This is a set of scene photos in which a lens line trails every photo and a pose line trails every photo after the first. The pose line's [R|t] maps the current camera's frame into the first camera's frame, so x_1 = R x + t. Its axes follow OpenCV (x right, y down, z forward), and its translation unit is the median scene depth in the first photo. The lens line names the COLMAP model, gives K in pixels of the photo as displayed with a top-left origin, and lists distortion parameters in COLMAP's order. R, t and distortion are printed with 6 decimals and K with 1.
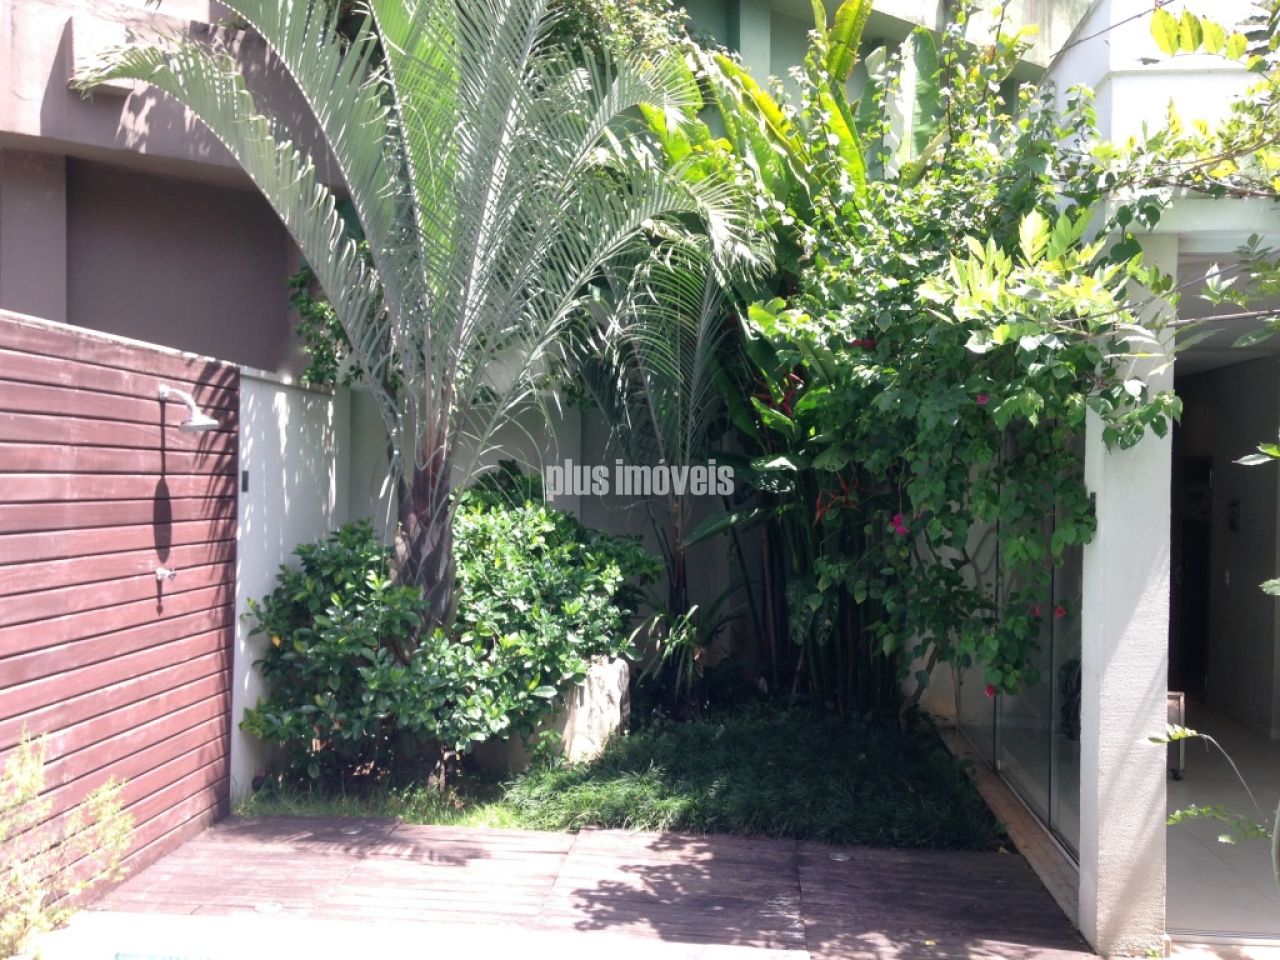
lens RADIAL K [[1162.9, 0, 630.4], [0, 1162.9, 487.4], [0, 0, 1]] dist [0.180634, -0.273408]
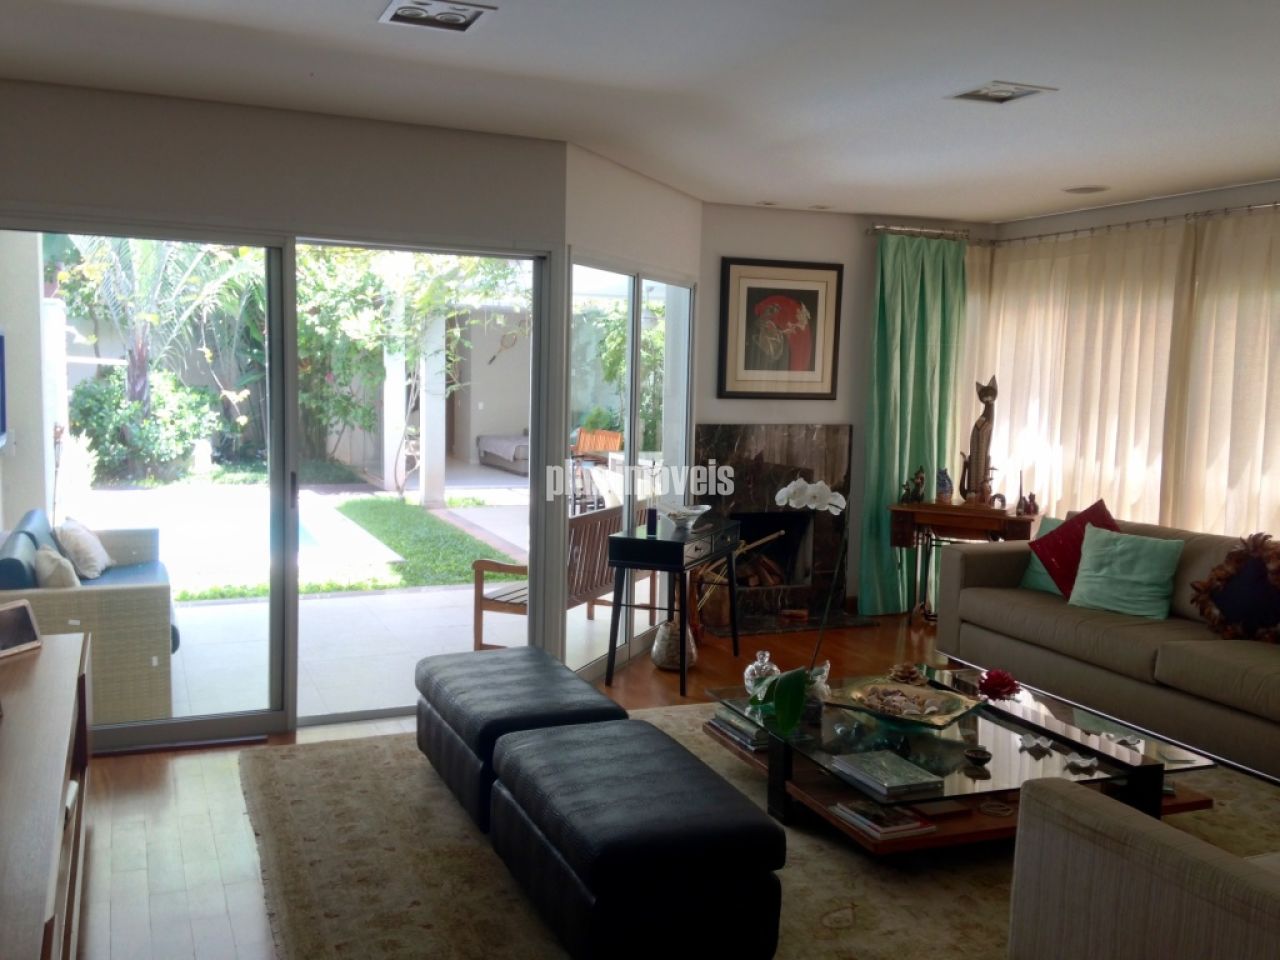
lens RADIAL K [[1162.9, 0, 630.4], [0, 1162.9, 487.4], [0, 0, 1]] dist [0.180634, -0.273408]
pose [[0.875585, -0.049264, 0.480546, -0.539899], [-0.000314, 0.994728, 0.102548, 0.002522], [-0.483065, -0.089940, 0.870953, -1.957740]]
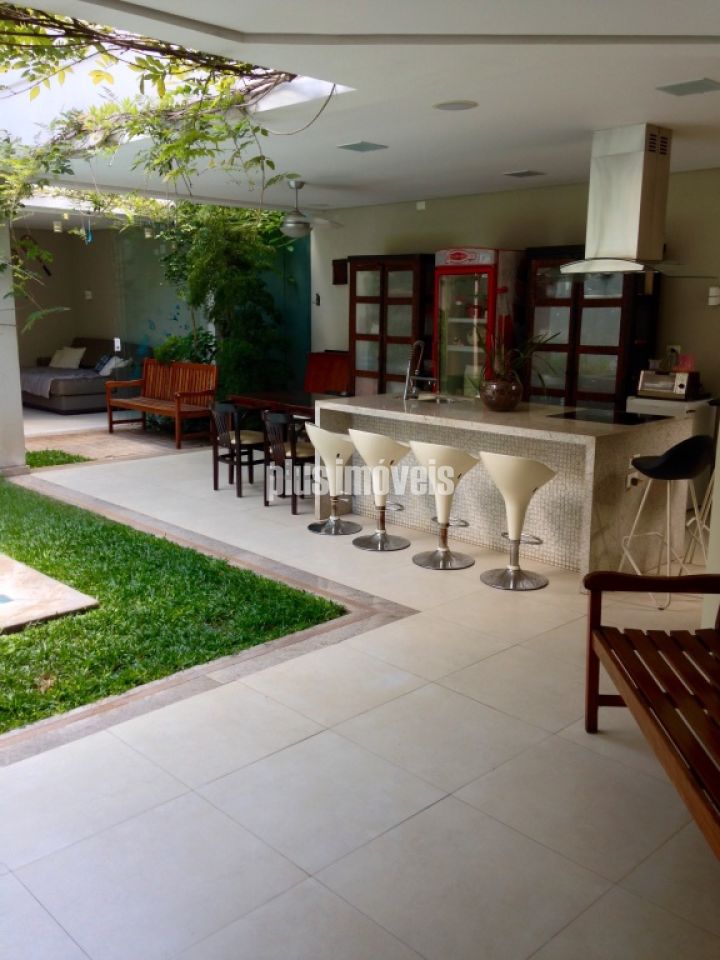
lens RADIAL K [[872.2, 0, 355.4], [0, 872.2, 474.5], [0, 0, 1]] dist [0.180634, -0.273408]
pose [[0.644398, -0.163052, 0.747104, -0.437731], [0.011250, 0.978919, 0.203941, 0.010973], [-0.764607, -0.123014, 0.632648, -0.951406]]
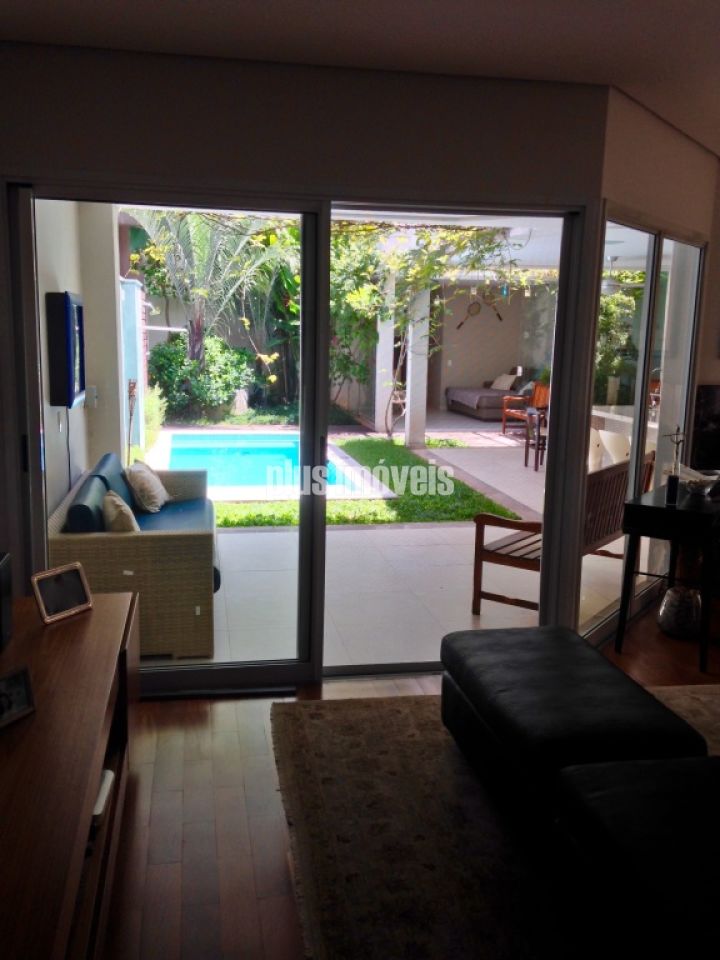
lens RADIAL K [[872.2, 0, 355.4], [0, 872.2, 474.5], [0, 0, 1]] dist [0.180634, -0.273408]
pose [[0.959320, -0.048053, 0.278201, -0.500677], [0.002847, 0.987005, 0.160663, 0.002564], [-0.282306, -0.153335, 0.946991, -1.715288]]
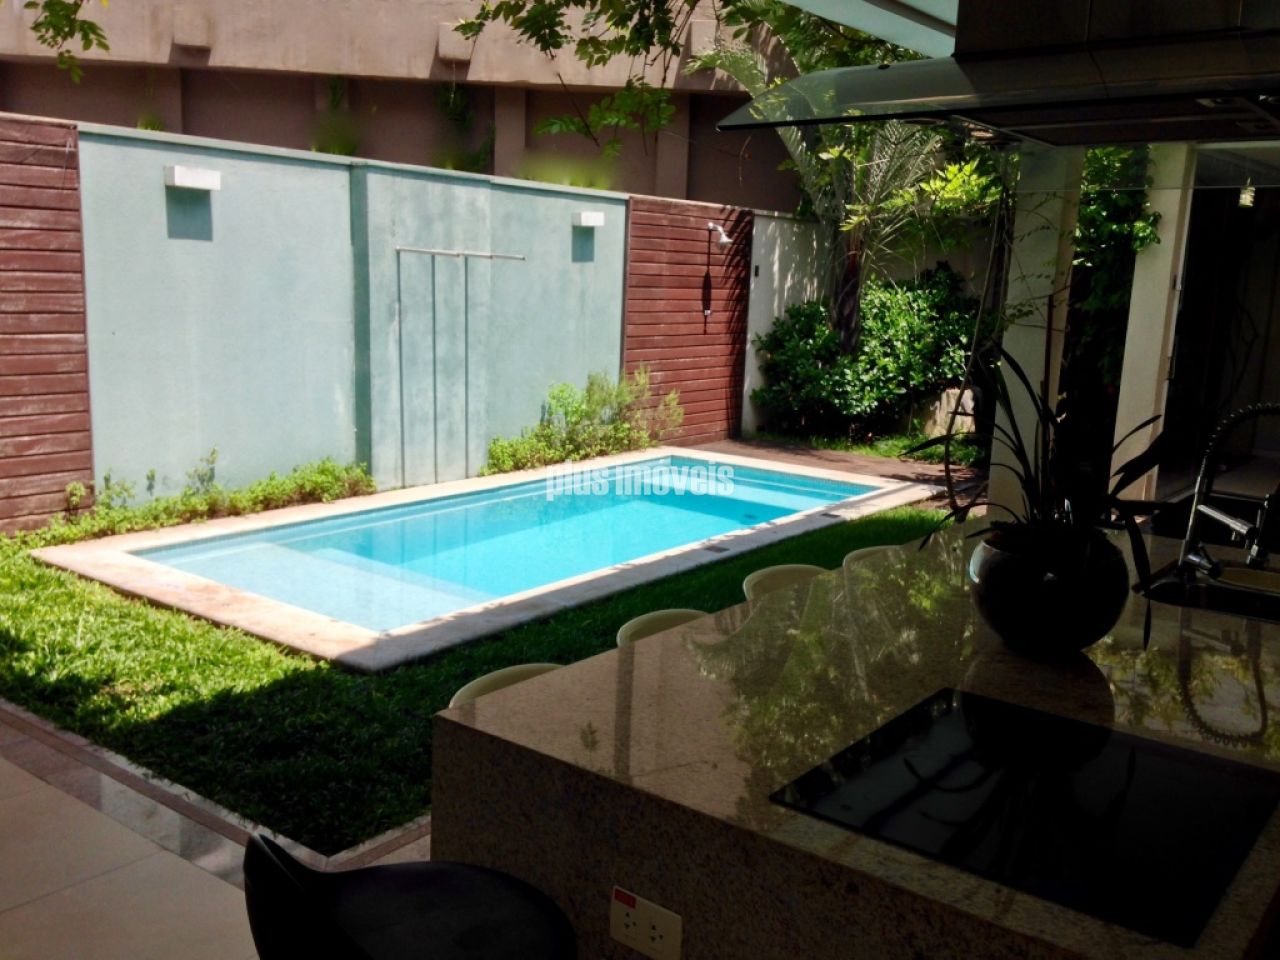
lens RADIAL K [[1183.7, 0, 640.0], [0, 1183.7, 480.0], [0, 0, 1]] dist [0.127804, 0.003645]
pose [[0.852006, 0.105186, -0.512856, 0.583967], [-0.026223, 0.986953, 0.158857, 0.030333], [0.522874, -0.121899, 0.843649, -0.839400]]
